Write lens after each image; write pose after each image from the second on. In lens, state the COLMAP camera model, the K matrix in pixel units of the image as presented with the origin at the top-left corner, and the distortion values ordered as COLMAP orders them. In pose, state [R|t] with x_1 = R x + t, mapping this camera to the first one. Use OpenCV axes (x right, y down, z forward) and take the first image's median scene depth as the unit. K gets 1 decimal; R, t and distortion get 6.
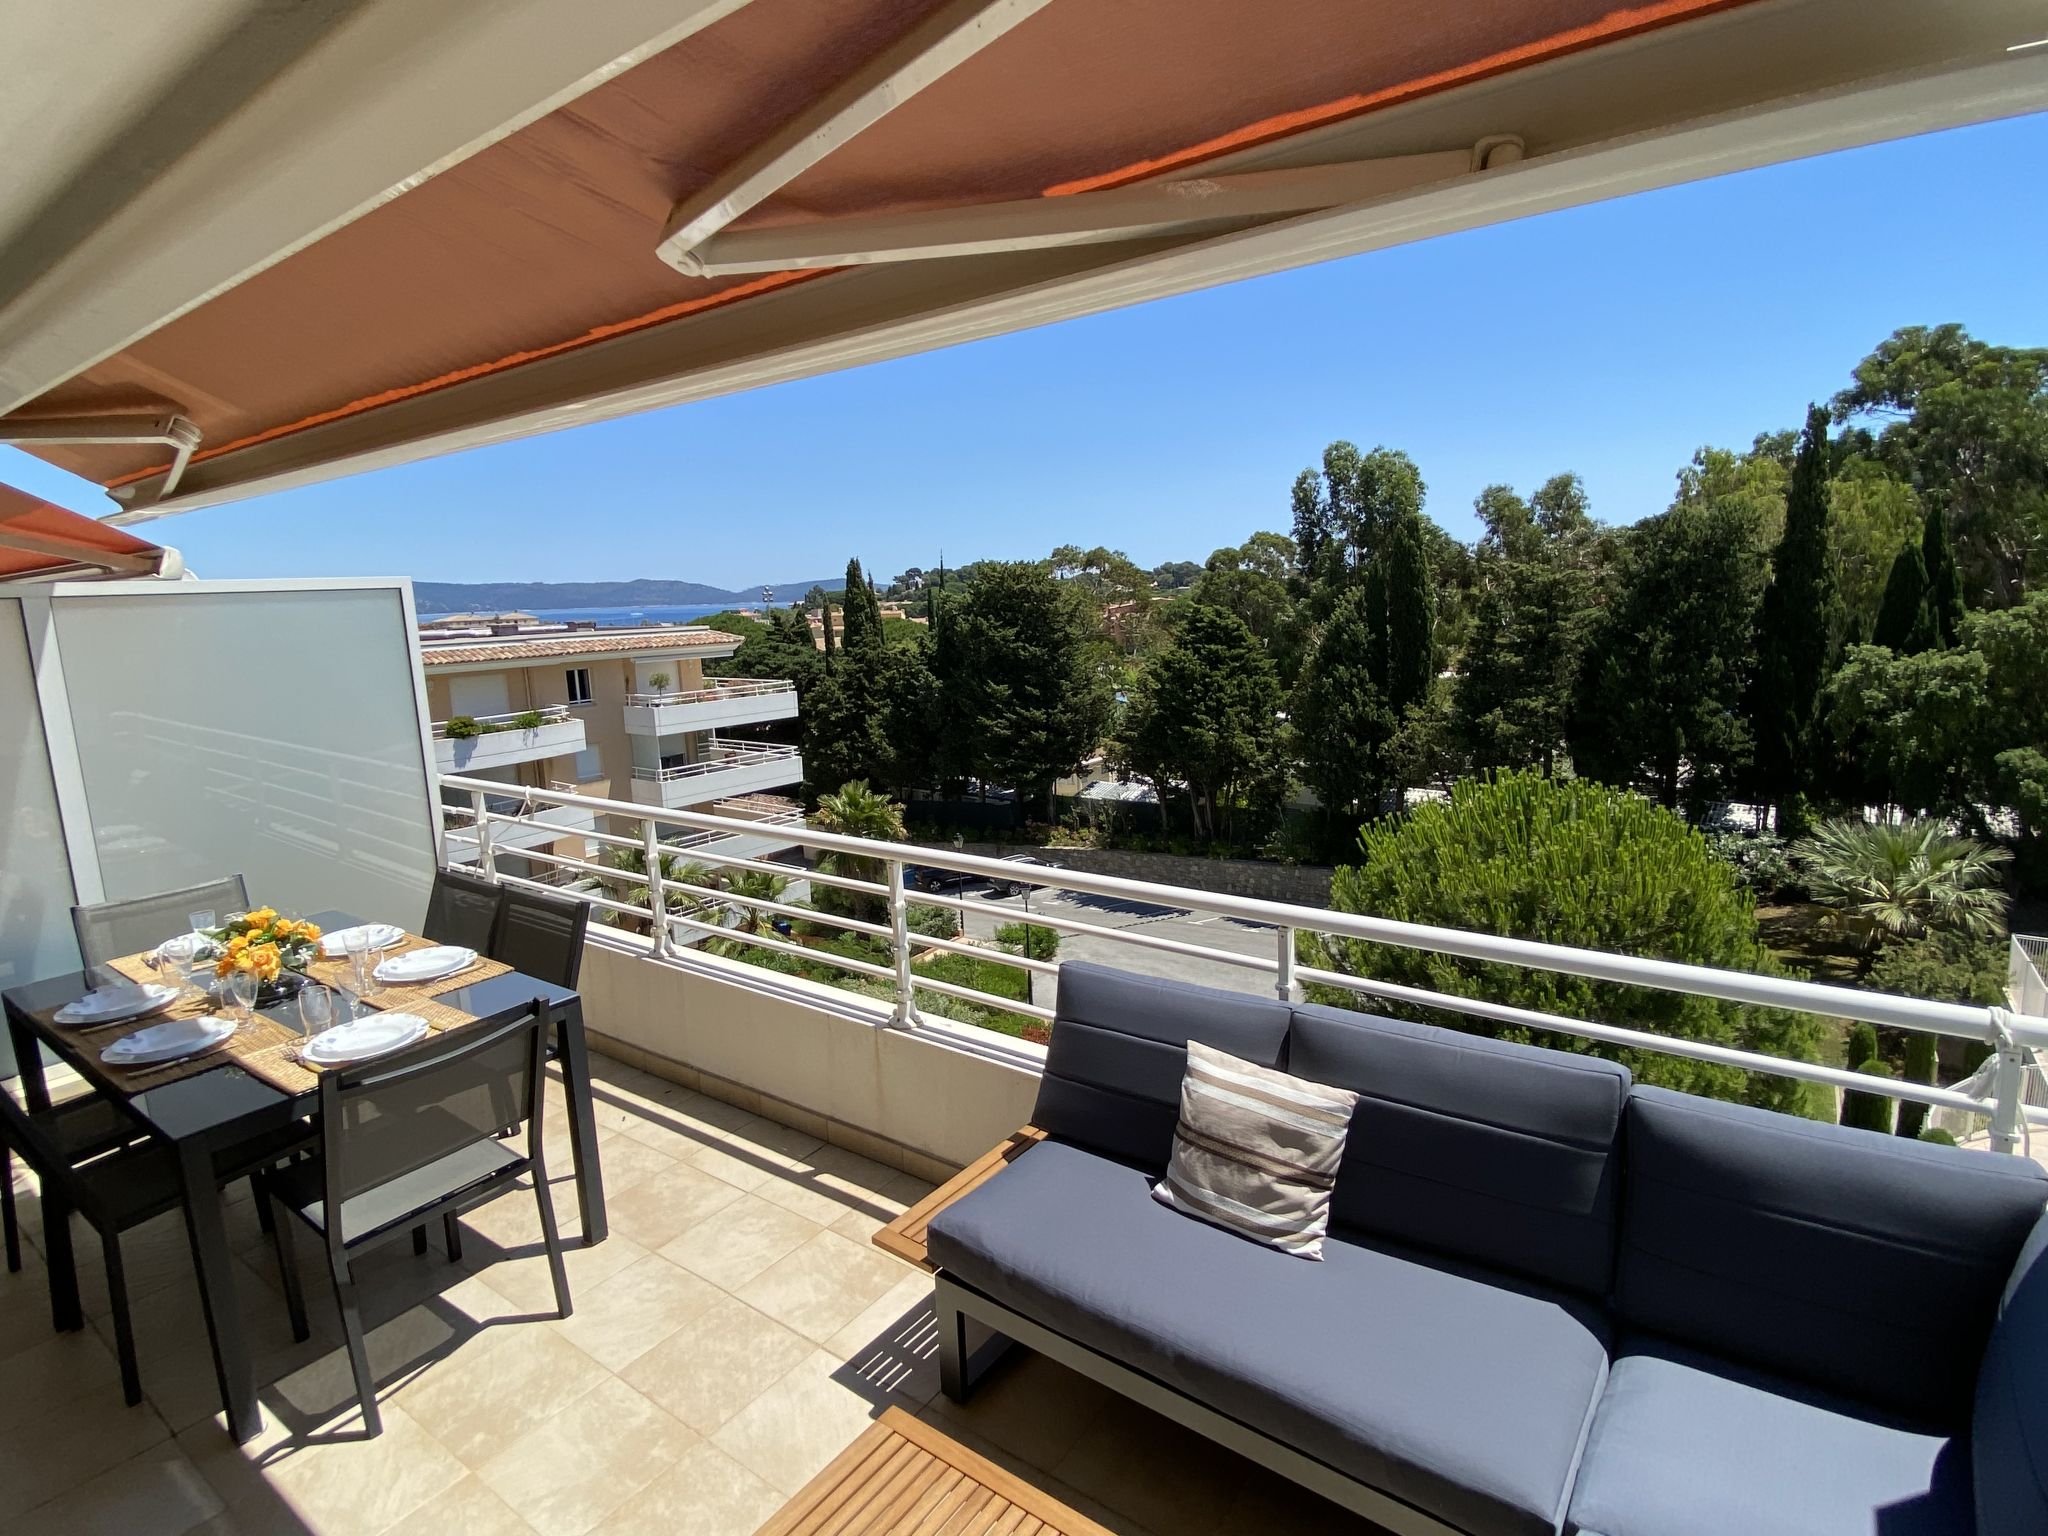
lens RADIAL K [[1037.9, 0, 1021.6], [0, 1037.9, 771.3], [0, 0, 1]] dist [0.036625, -0.033355]
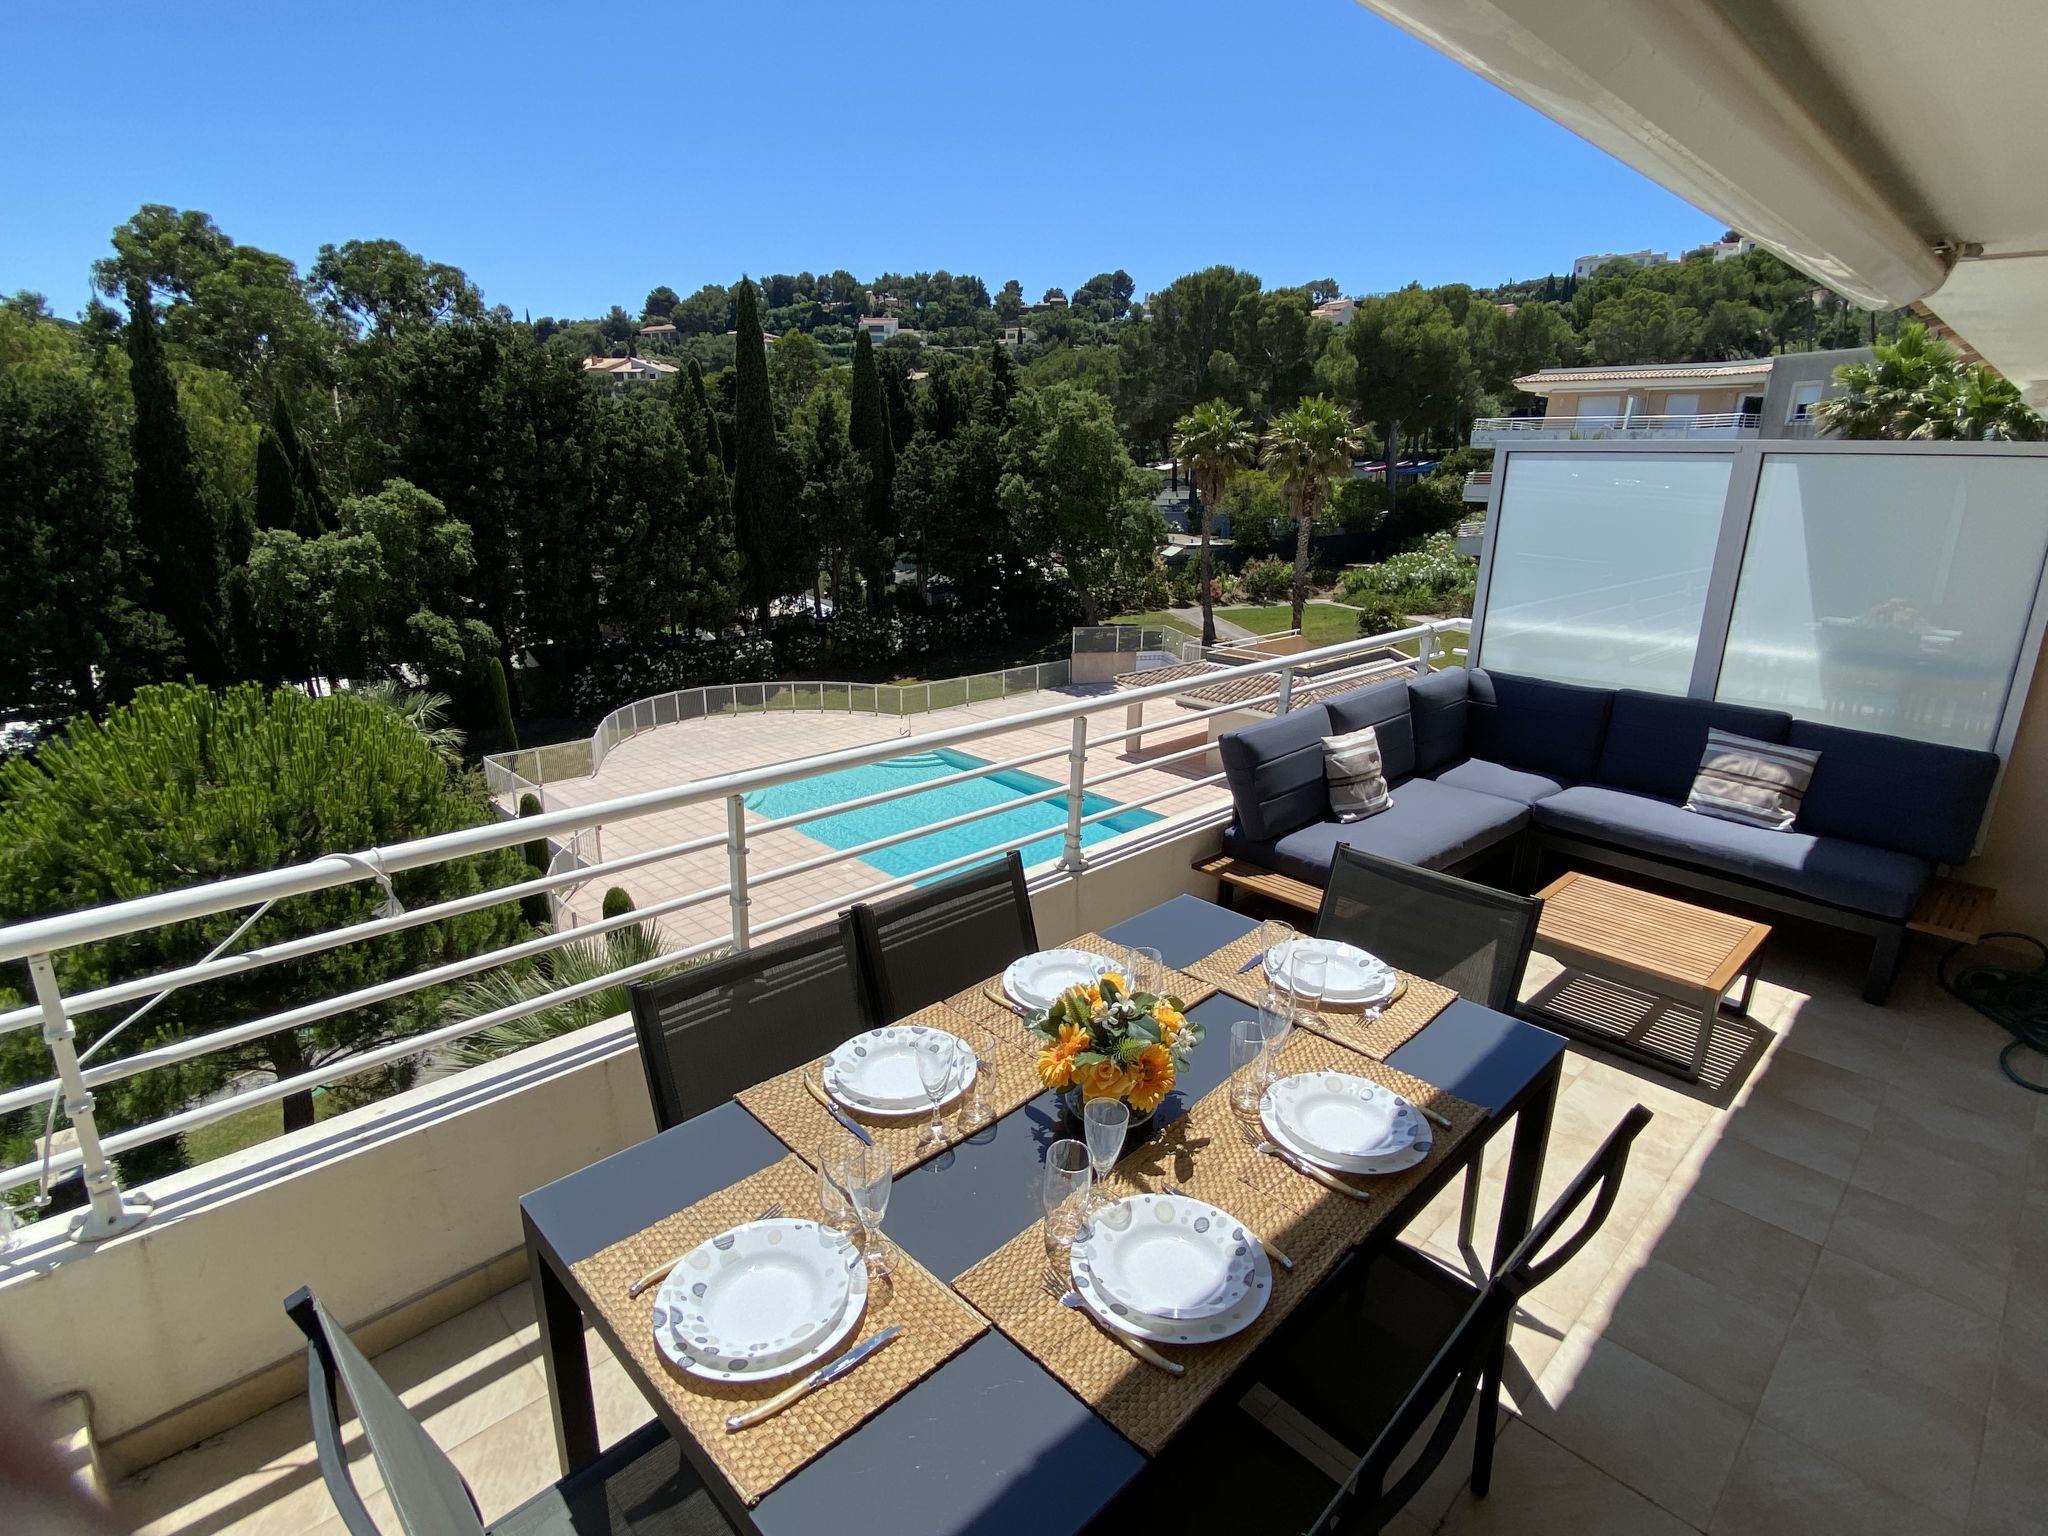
lens RADIAL K [[1037.9, 0, 1021.6], [0, 1037.9, 771.3], [0, 0, 1]] dist [0.036625, -0.033355]
pose [[0.169295, -0.248345, 0.953763, -0.130384], [0.150079, 0.962942, 0.224096, -0.011760], [-0.974072, 0.105202, 0.200293, 0.094355]]
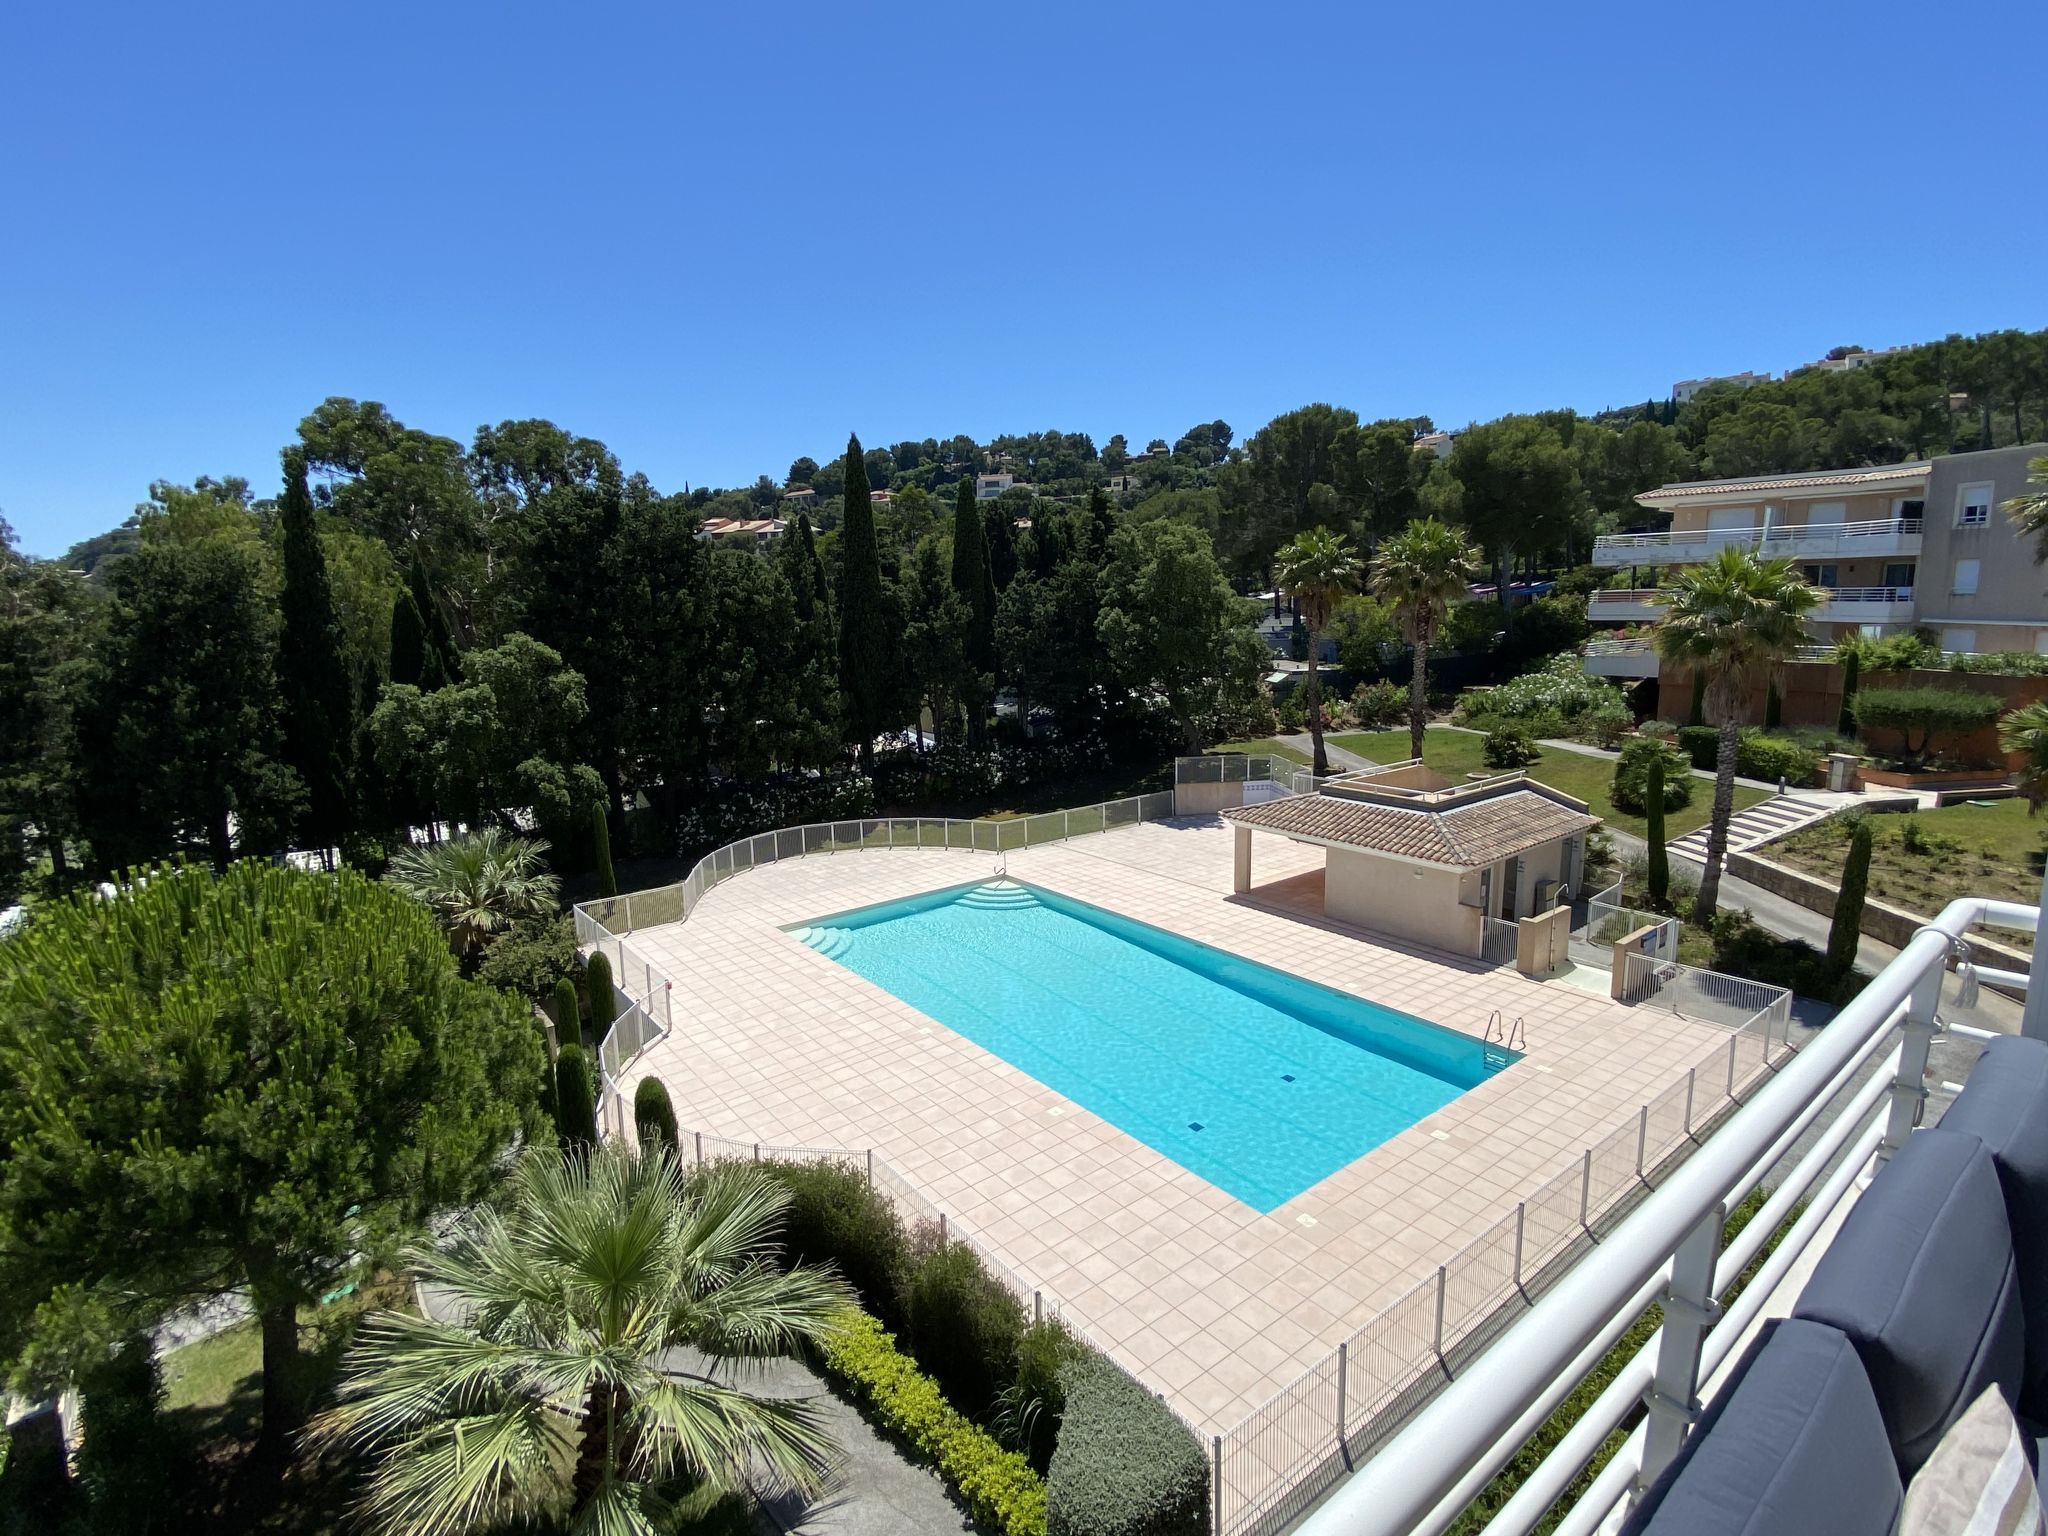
lens RADIAL K [[996.2, 0, 1013.5], [0, 996.2, 767.2], [0, 0, 1]] dist [0.048182, -0.041861]
pose [[0.280643, -0.133927, 0.950423, -0.021750], [0.176451, 0.980539, 0.086068, -0.013795], [-0.943454, 0.143548, 0.298813, 0.099267]]
